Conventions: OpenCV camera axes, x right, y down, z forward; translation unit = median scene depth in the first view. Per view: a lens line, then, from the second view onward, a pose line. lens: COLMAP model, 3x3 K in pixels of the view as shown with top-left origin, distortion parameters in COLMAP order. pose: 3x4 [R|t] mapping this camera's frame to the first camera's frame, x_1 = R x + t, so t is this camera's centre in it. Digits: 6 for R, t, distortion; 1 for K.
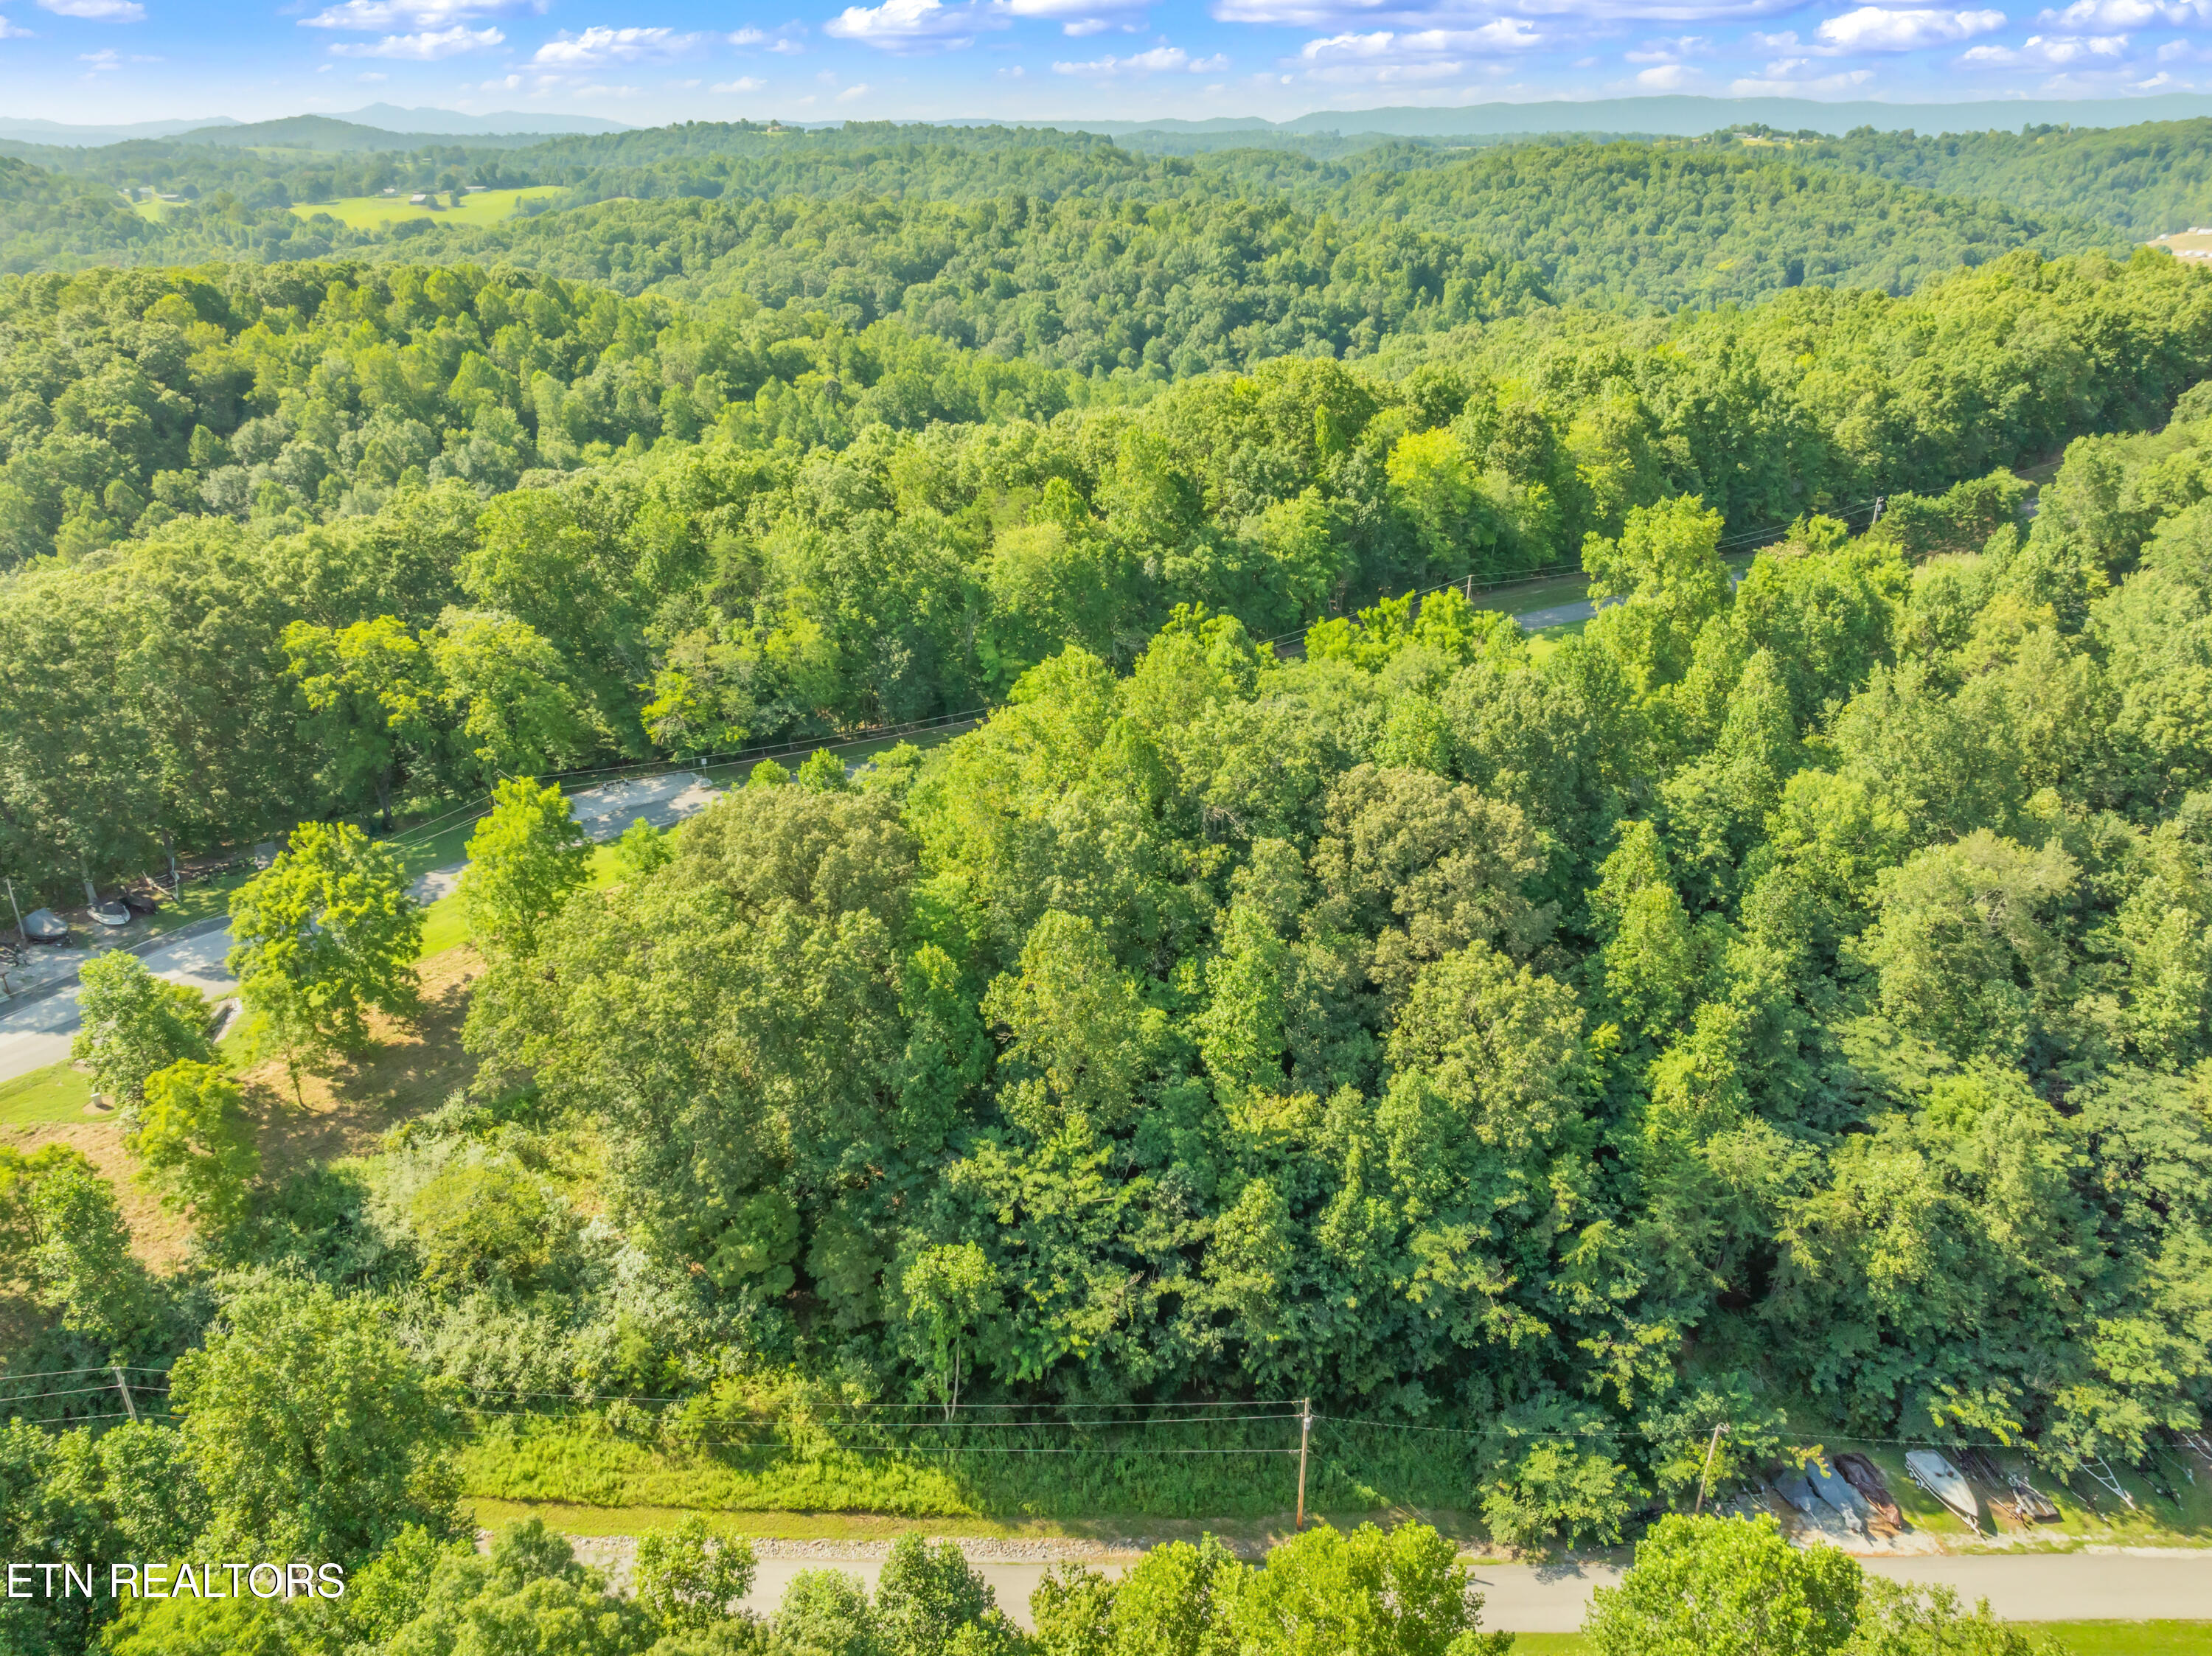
lens RADIAL K [[1598.7, 0, 1106.0], [0, 1598.7, 828.0], [0, 0, 1]] dist [-0.093138, 0.050739]
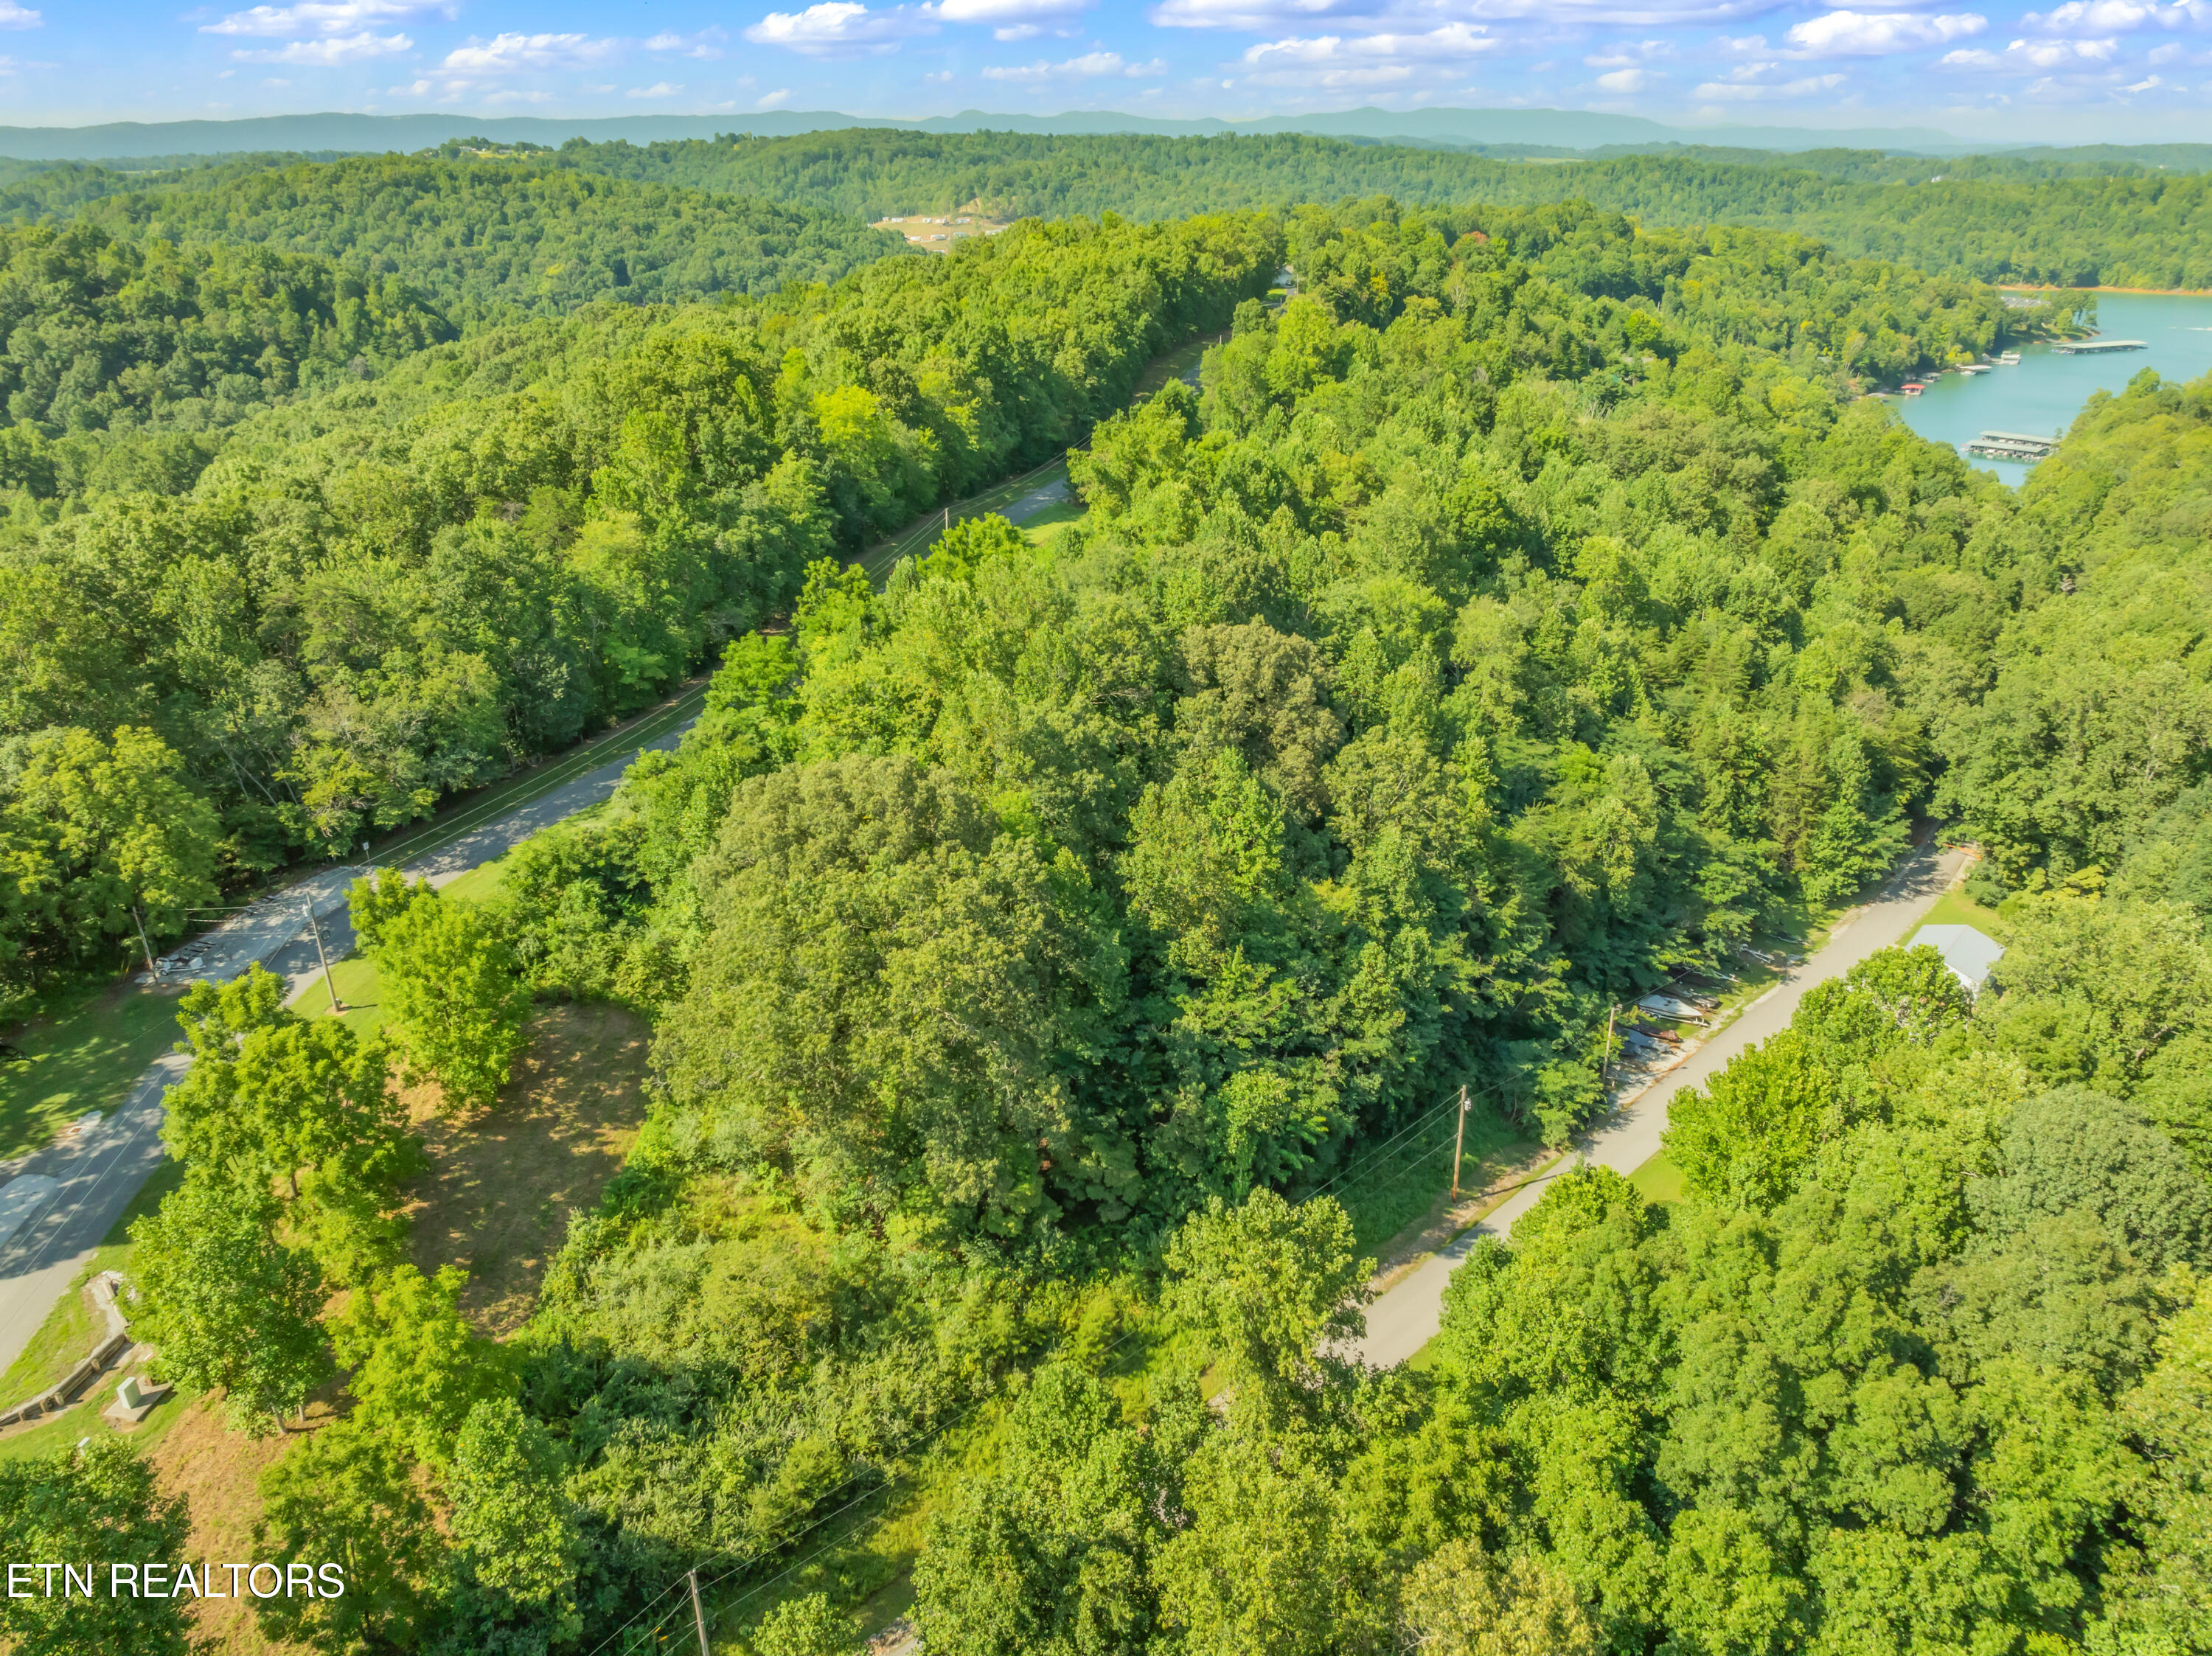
lens RADIAL K [[1598.7, 0, 1106.0], [0, 1598.7, 828.0], [0, 0, 1]] dist [-0.093138, 0.050739]
pose [[0.712142, -0.263098, 0.650871, -0.146488], [0.269071, 0.958611, 0.093093, -0.006992], [-0.648425, 0.108835, 0.753459, 0.031382]]
